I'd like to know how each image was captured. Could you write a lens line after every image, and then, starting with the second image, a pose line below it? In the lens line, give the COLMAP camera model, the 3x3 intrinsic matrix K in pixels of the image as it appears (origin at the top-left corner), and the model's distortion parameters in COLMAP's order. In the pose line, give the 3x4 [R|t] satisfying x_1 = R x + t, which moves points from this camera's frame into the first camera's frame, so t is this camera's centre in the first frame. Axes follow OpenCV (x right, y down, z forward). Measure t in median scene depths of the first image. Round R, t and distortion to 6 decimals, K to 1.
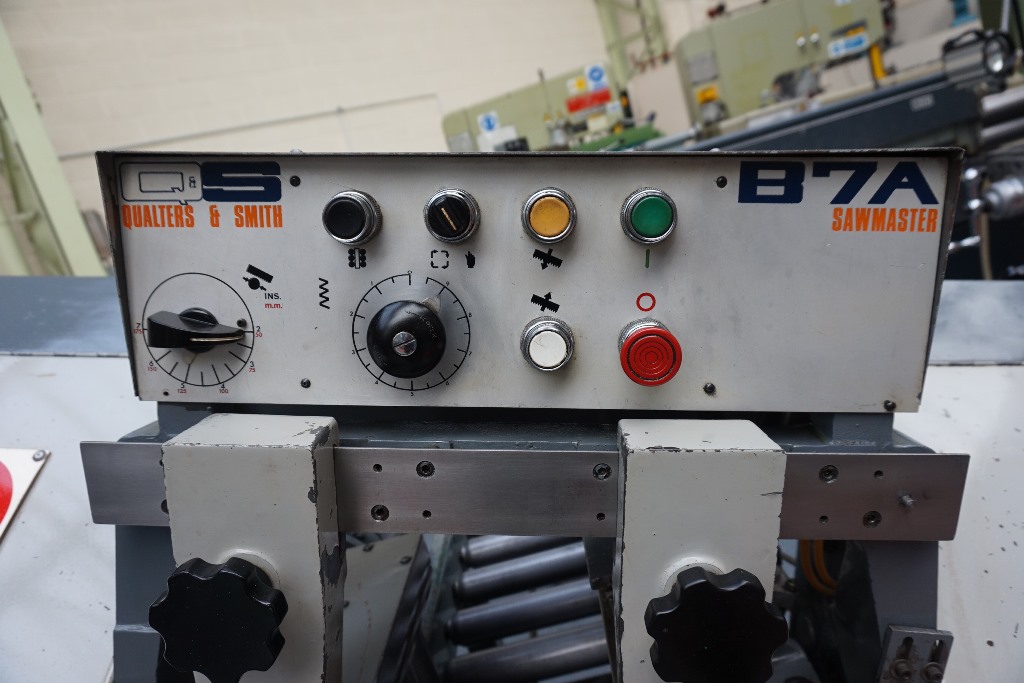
lens RADIAL K [[692.0, 0, 512.0], [0, 692.0, 341.5], [0, 0, 1]] dist [-0.045762, 0.032295]
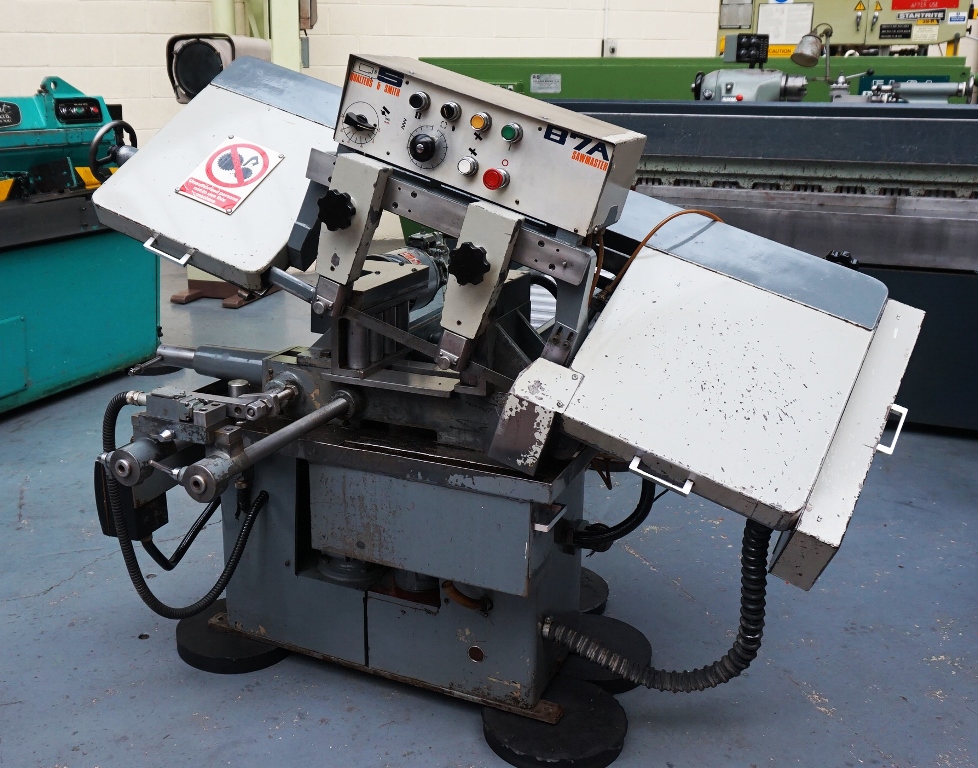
lens RADIAL K [[1076.7, 0, 419.6], [0, 1076.7, 356.8], [0, 0, 1]] dist [-0.057926, 0.000459]
pose [[0.874238, 0.373229, -0.310496, 1.501950], [-0.336746, 0.926853, 0.165968, 0.062026], [0.349729, -0.040538, 0.935974, -3.121359]]
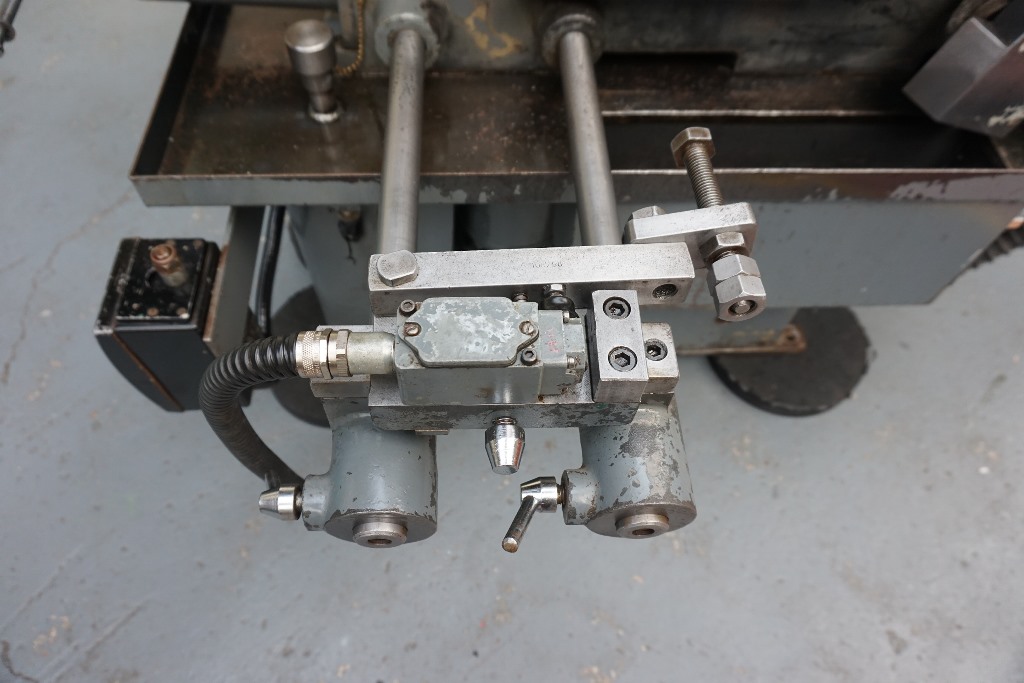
lens RADIAL K [[705.4, 0, 512.0], [0, 705.4, 341.5], [0, 0, 1]] dist [-0.048175, 0.057253]
pose [[0.945035, 0.103344, 0.310208, -0.720857], [-0.292334, 0.692014, 0.660044, 0.662295], [-0.146457, -0.714449, 0.684188, -0.222507]]
